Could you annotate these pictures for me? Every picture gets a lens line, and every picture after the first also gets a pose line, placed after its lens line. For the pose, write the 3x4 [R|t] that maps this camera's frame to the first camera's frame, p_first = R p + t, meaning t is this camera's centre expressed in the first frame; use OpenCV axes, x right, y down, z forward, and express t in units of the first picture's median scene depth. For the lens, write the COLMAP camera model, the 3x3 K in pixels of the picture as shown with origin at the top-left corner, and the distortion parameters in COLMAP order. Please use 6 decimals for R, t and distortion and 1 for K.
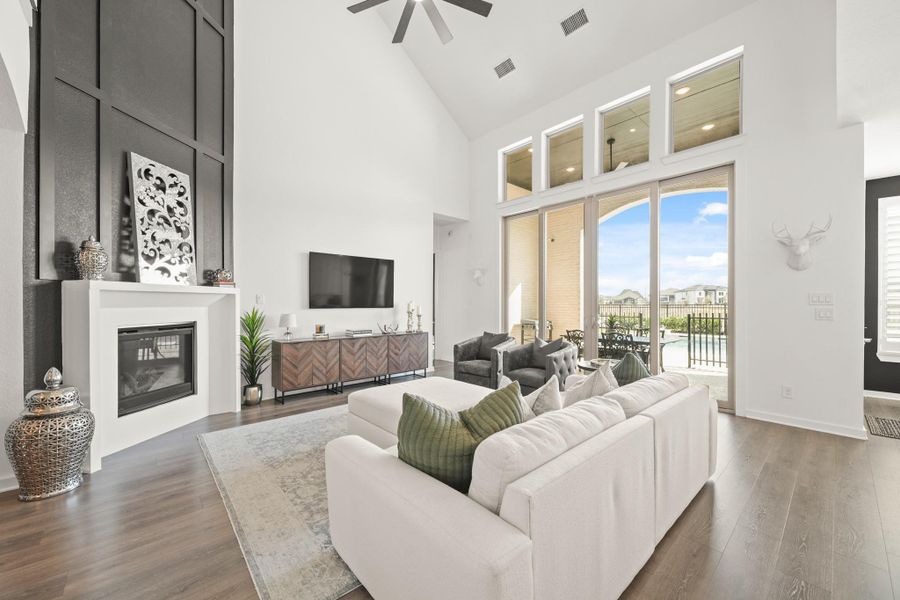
lens RADIAL K [[339.8, 0, 453.8], [0, 339.8, 300.5], [0, 0, 1]] dist [0.000463, -0.000076]
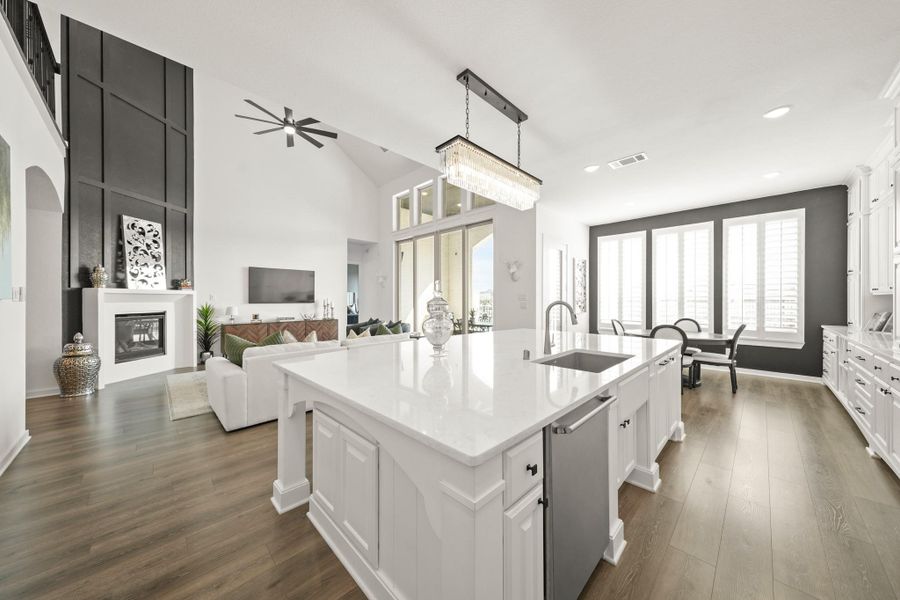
lens RADIAL K [[298.4, 0, 452.8], [0, 298.4, 297.5], [0, 0, 1]] dist [0.000062, 0.001983]
pose [[0.998579, -0.001074, 0.053283, 0.623309], [0.001102, 0.999999, -0.000500, -0.002184], [-0.053283, 0.000558, 0.998579, -0.591837]]
